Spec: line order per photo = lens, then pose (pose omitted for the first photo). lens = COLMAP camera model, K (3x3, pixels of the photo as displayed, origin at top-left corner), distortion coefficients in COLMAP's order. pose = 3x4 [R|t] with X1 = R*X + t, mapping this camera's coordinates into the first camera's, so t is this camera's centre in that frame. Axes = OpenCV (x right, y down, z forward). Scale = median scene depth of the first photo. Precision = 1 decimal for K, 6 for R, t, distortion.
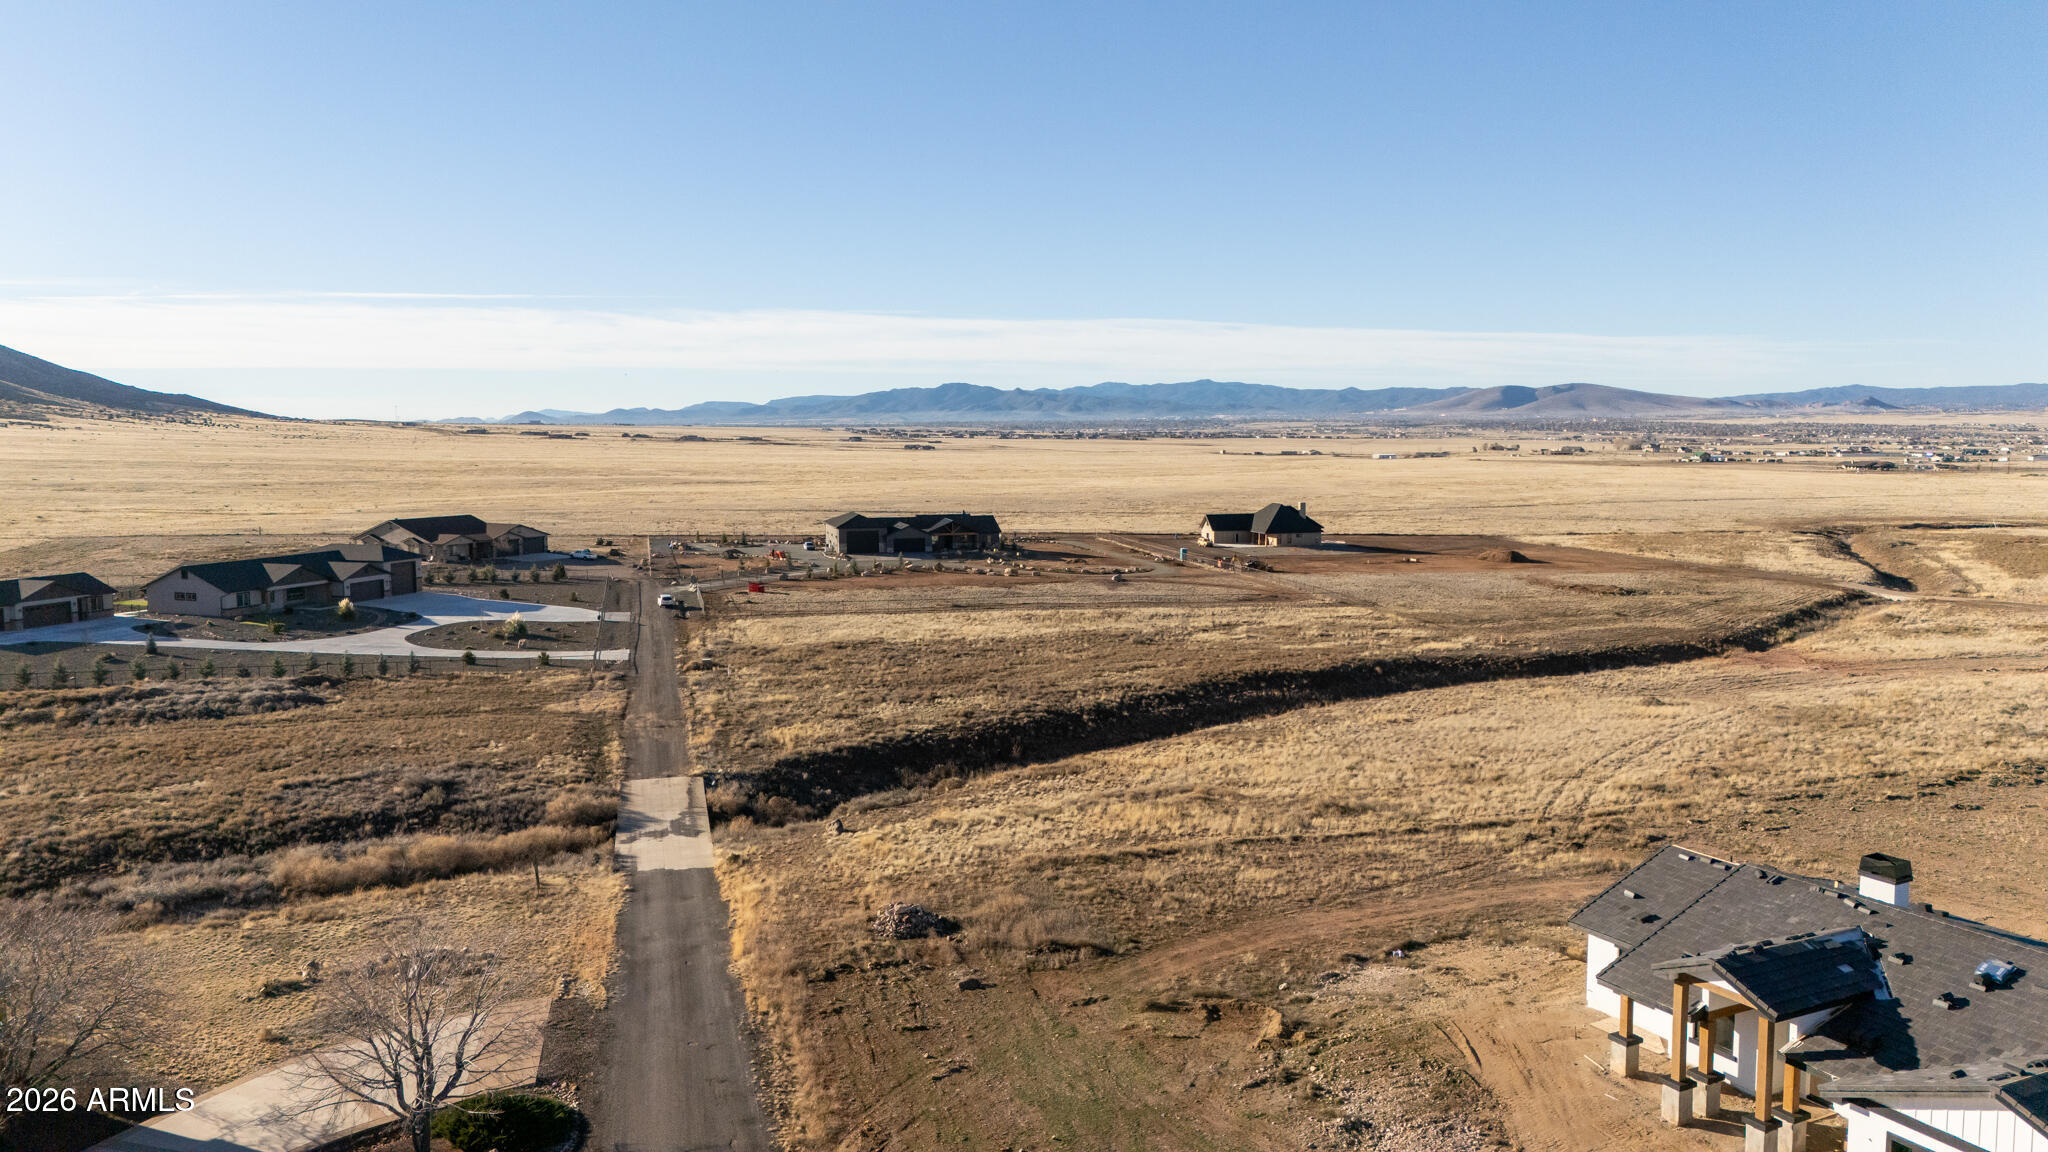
lens RADIAL K [[1499.2, 0, 1017.9], [0, 1499.2, 566.3], [0, 0, 1]] dist [0.071961, -0.060611]
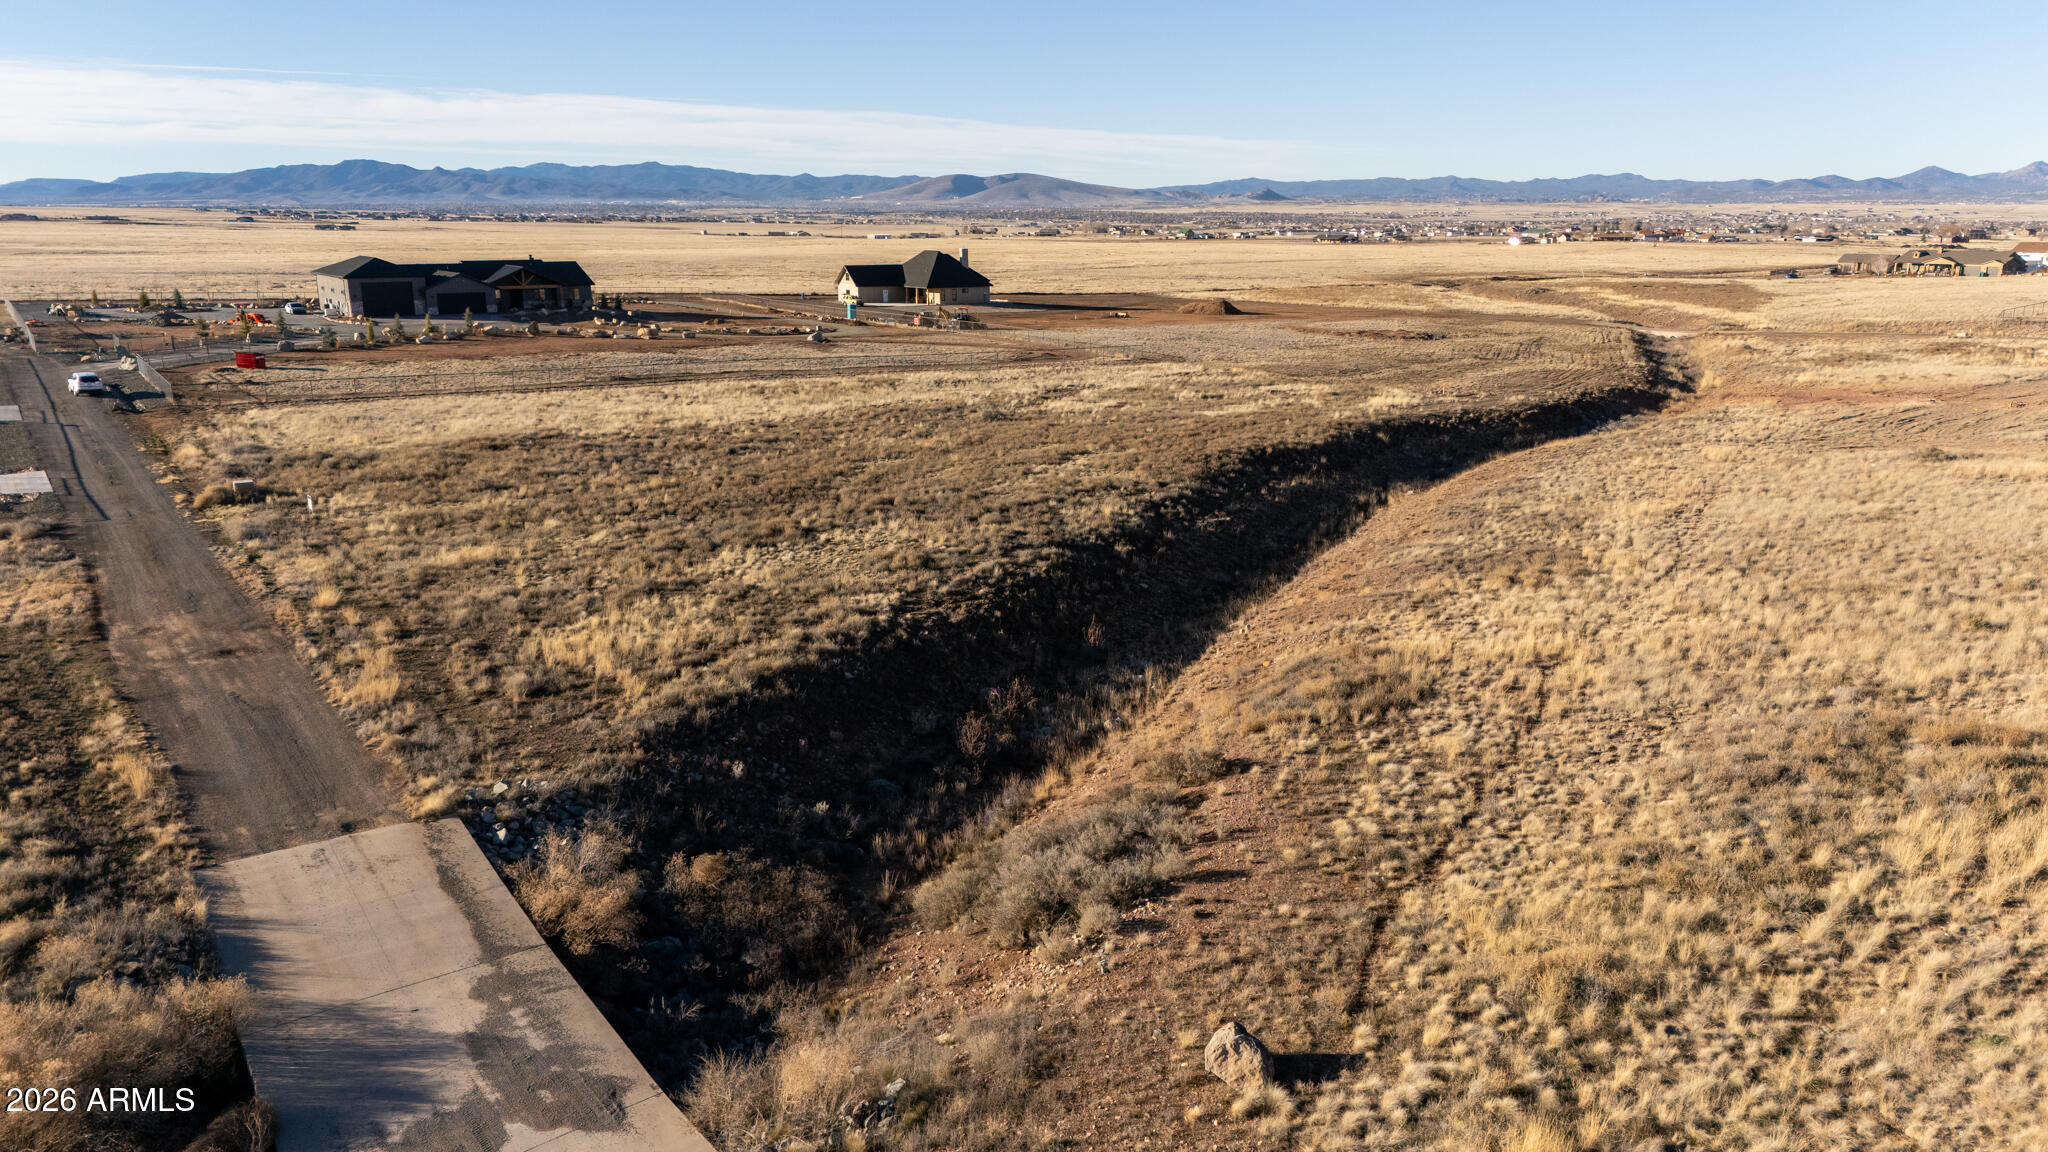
lens RADIAL K [[1499.2, 0, 1037.8], [0, 1499.2, 581.1], [0, 0, 1]] dist [0.071961, -0.060611]
pose [[0.934389, -0.082070, 0.346672, -0.119785], [0.030845, 0.988086, 0.150779, 0.023288], [-0.354916, -0.130193, 0.925789, 0.382135]]
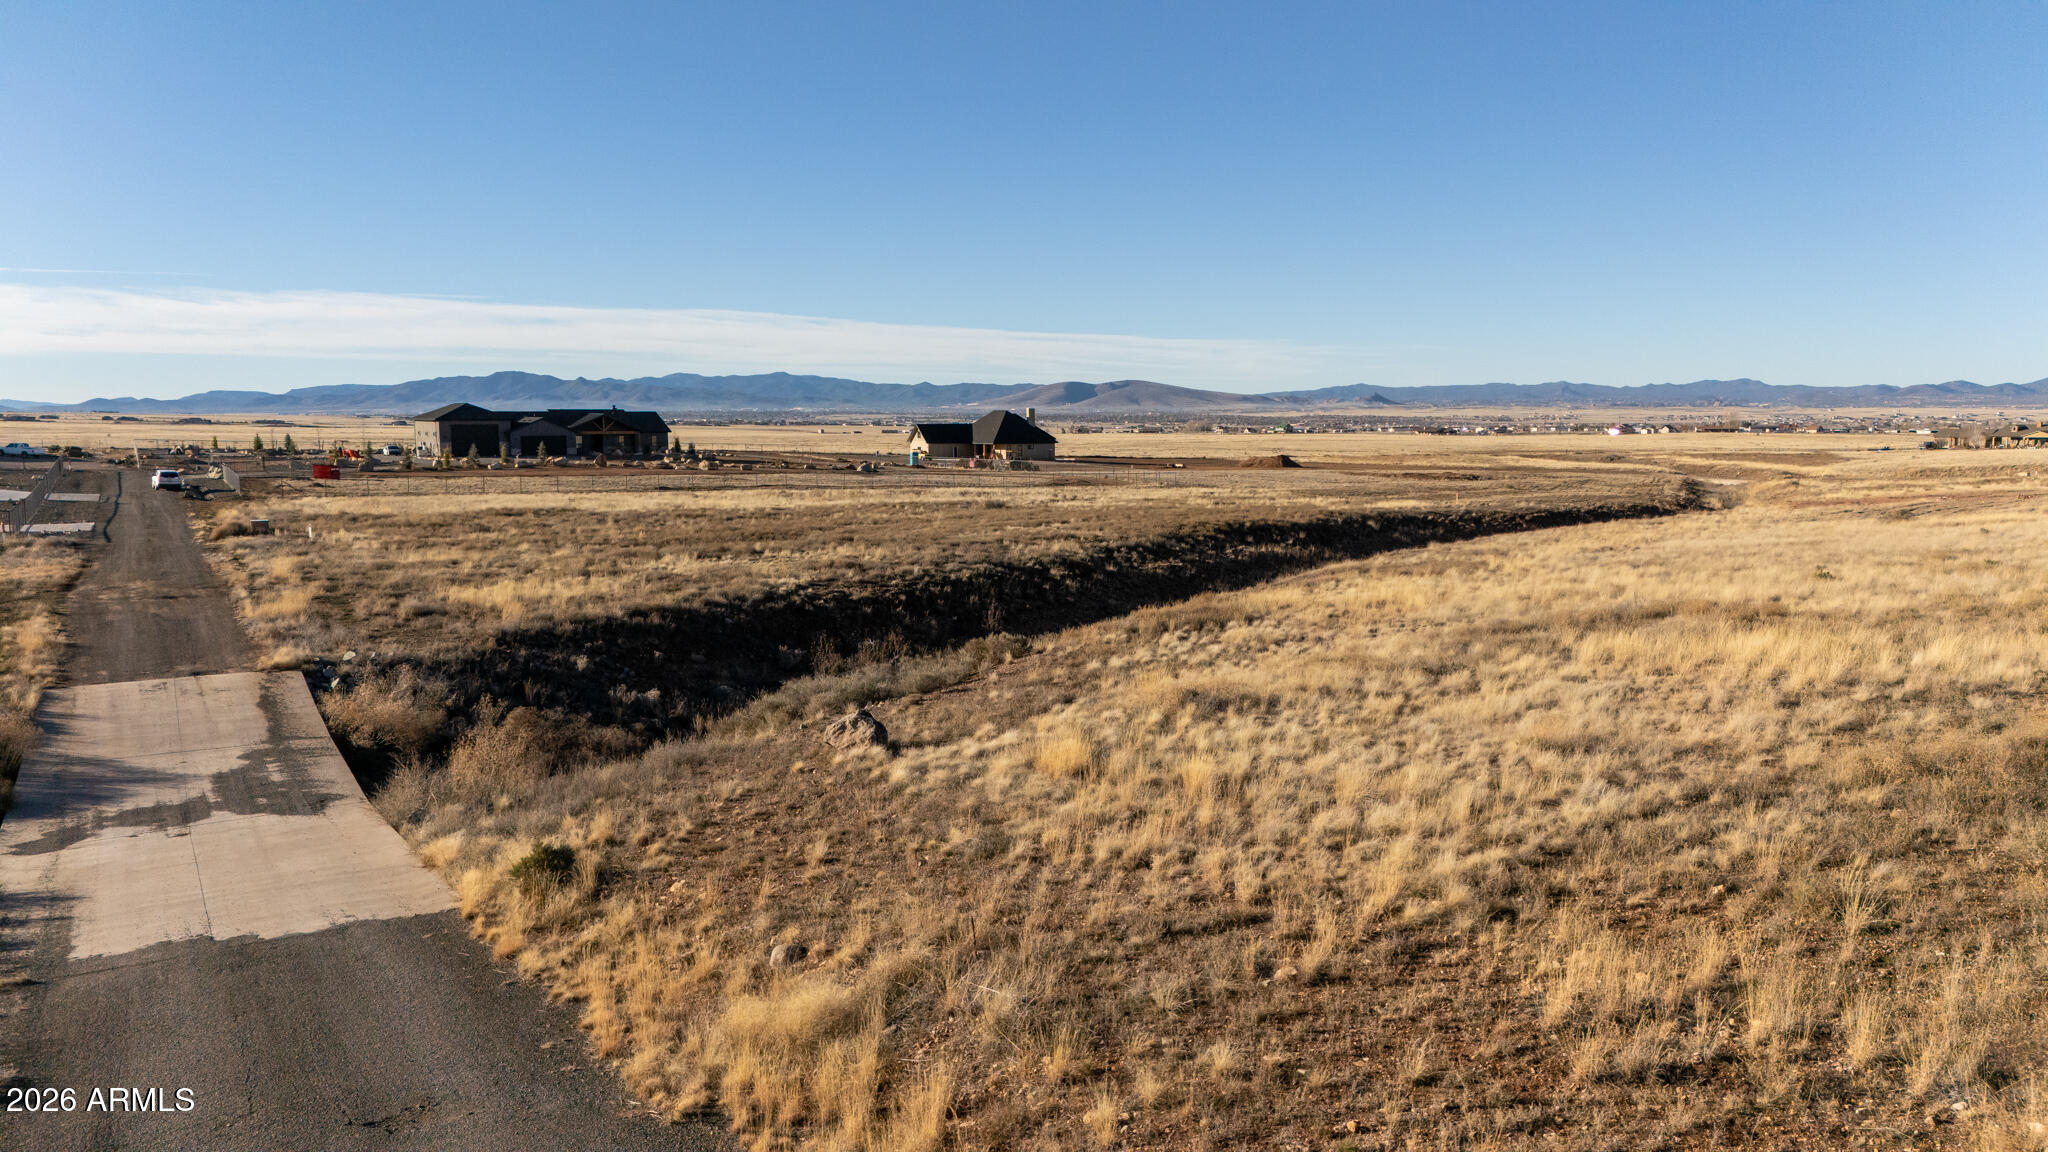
lens RADIAL K [[1499.2, 0, 1035.7], [0, 1499.2, 587.1], [0, 0, 1]] dist [0.071961, -0.060611]
pose [[0.958312, -0.030726, 0.284068, -0.084289], [0.025605, 0.999436, 0.021721, 0.068763], [-0.284575, -0.013542, 0.958558, 0.351428]]
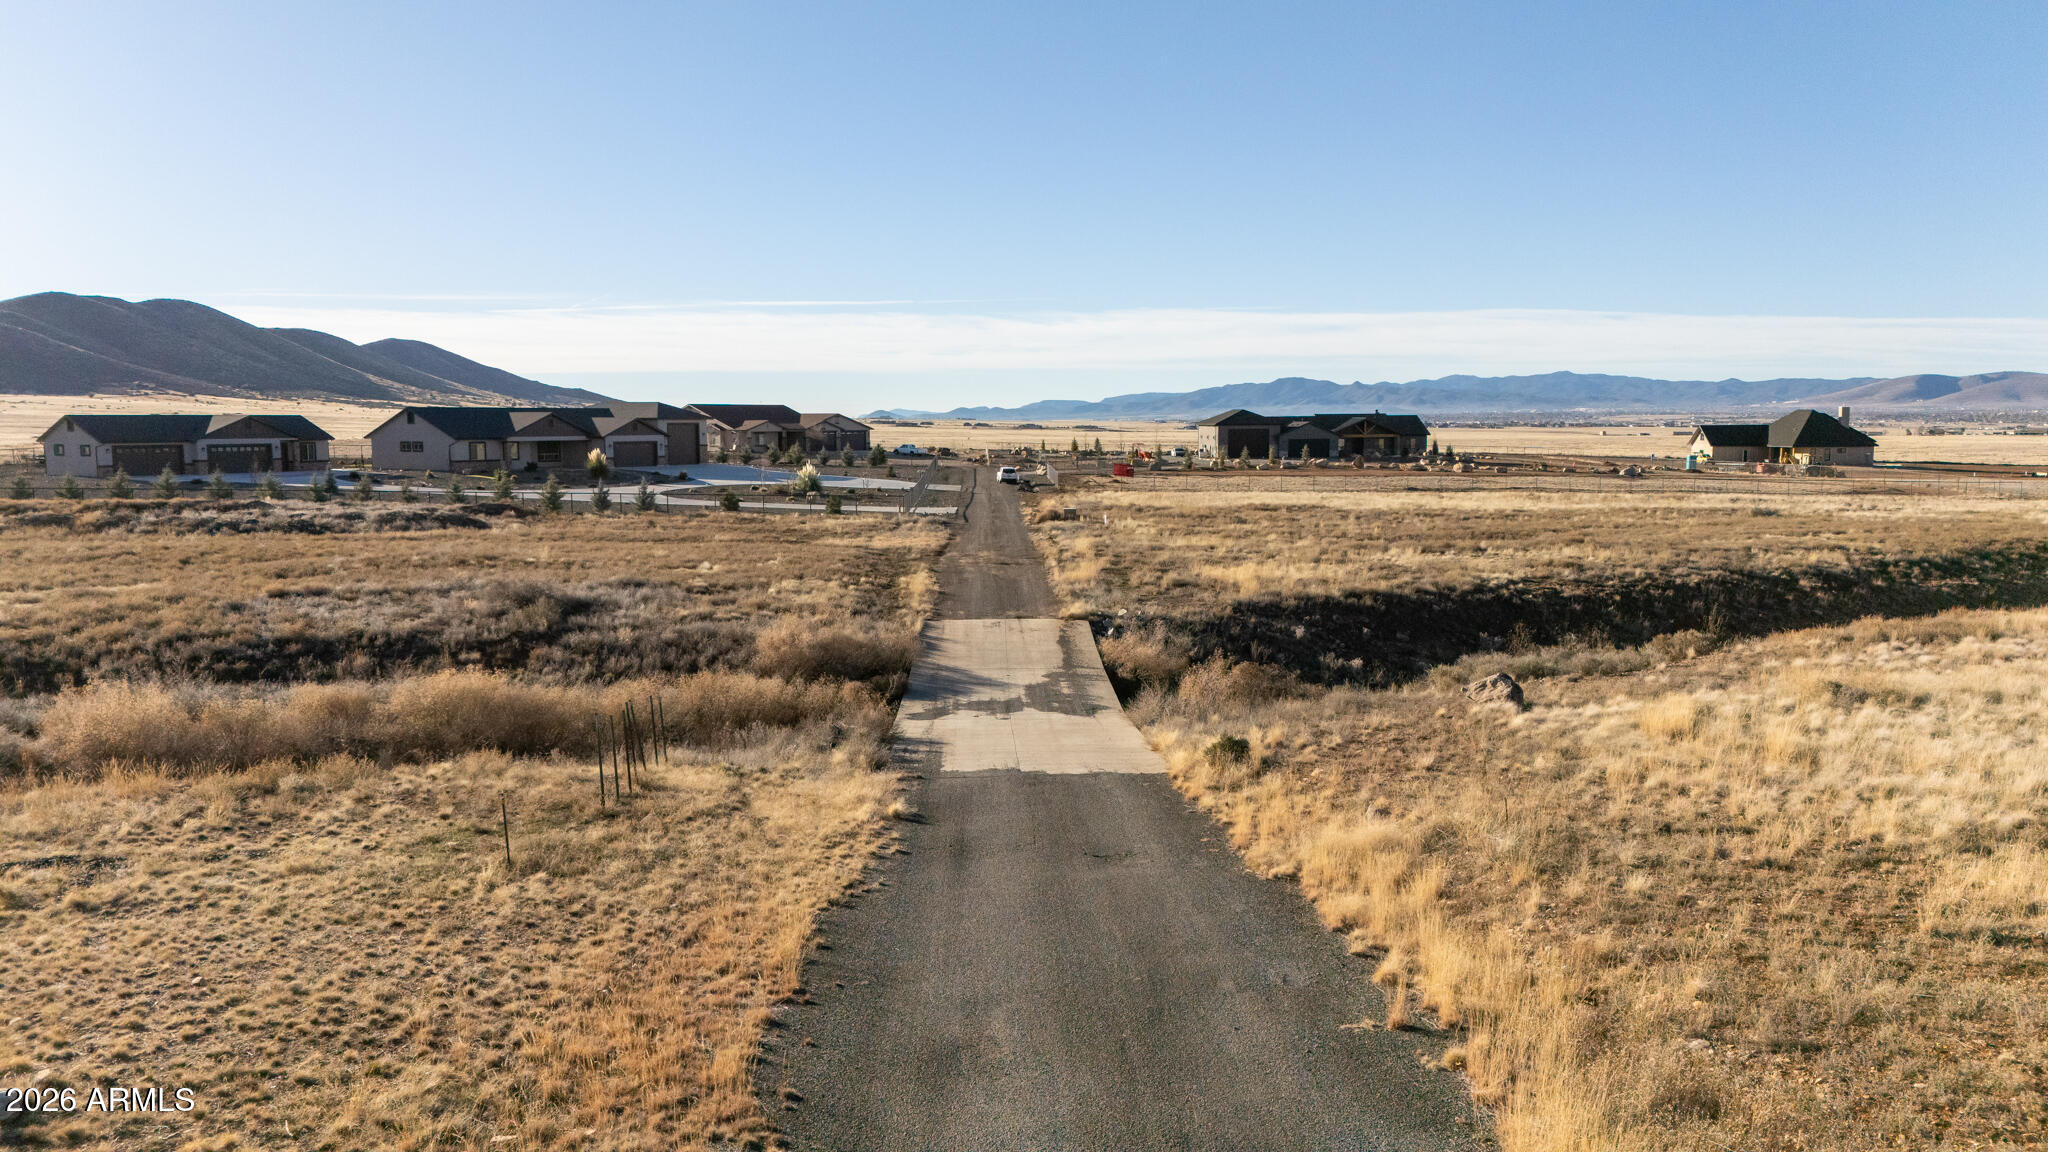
lens RADIAL K [[1499.2, 0, 1017.3], [0, 1499.2, 573.0], [0, 0, 1]] dist [0.071961, -0.060611]
pose [[0.975823, 0.022023, -0.217448, -0.076198], [-0.020472, 0.999746, 0.009381, 0.071589], [0.217599, -0.004703, 0.976027, 0.315212]]
